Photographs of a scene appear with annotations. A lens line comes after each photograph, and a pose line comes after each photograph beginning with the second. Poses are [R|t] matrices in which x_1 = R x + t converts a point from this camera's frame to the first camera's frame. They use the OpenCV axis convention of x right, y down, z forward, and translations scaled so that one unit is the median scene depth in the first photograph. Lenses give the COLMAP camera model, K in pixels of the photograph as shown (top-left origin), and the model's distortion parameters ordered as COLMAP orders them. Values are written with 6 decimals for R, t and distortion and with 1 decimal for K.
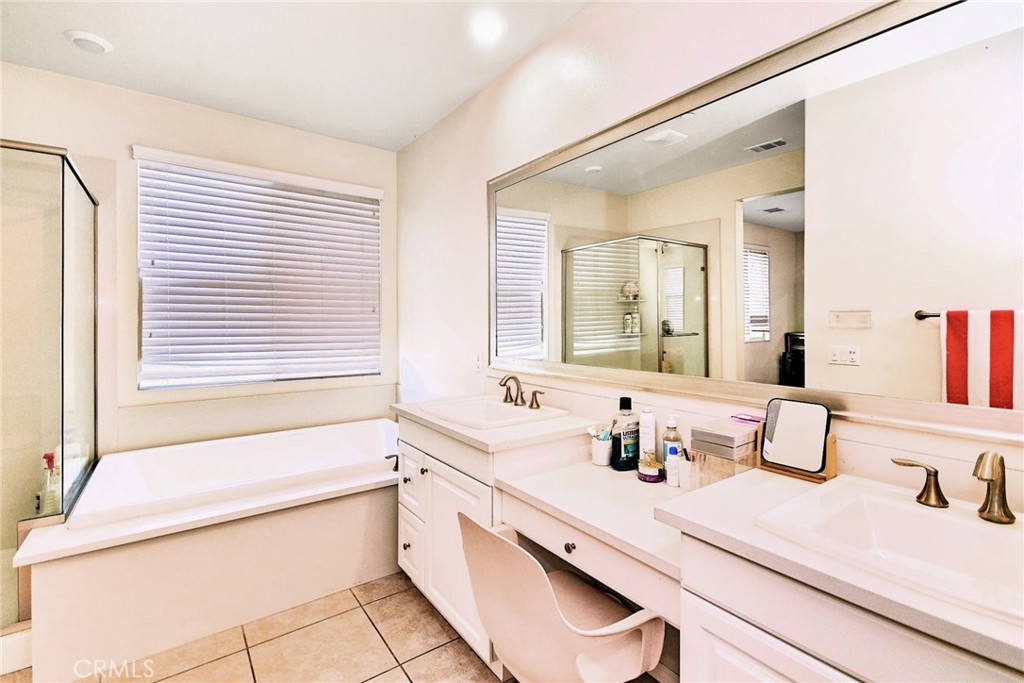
lens RADIAL K [[464.3, 0, 509.9], [0, 464.3, 336.5], [0, 0, 1]] dist [-0.001648, -0.000503]
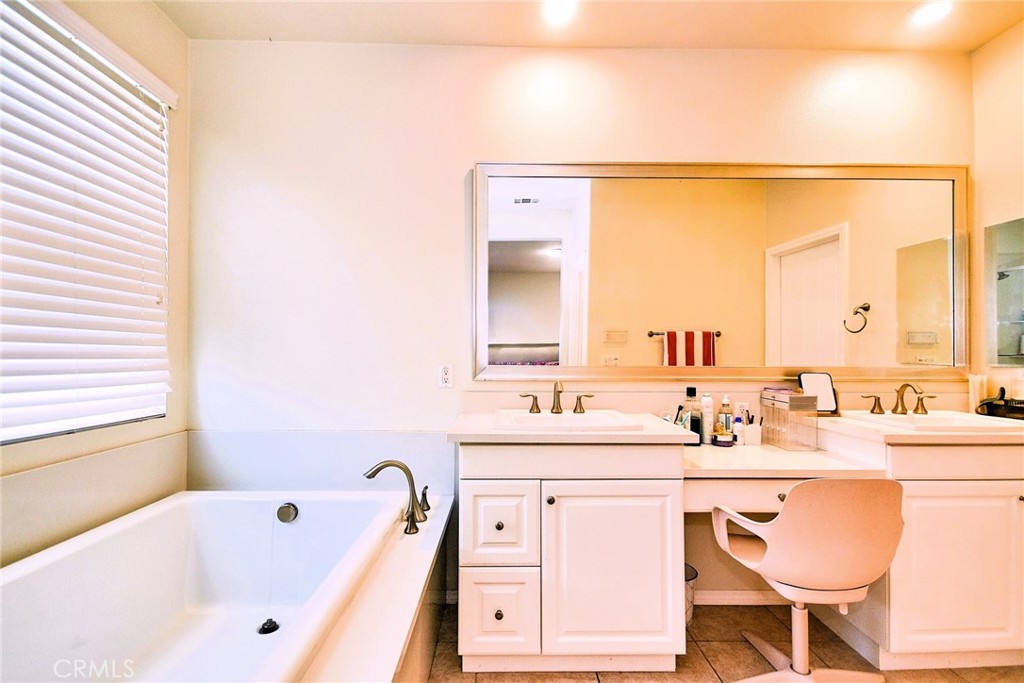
lens RADIAL K [[464.3, 0, 512.2], [0, 464.3, 343.0], [0, 0, 1]] dist [-0.001648, -0.000503]
pose [[0.552512, 0.014012, 0.833387, -0.876436], [0.017573, 0.999441, -0.028455, 0.028689], [-0.833320, 0.030367, 0.551957, 0.564076]]
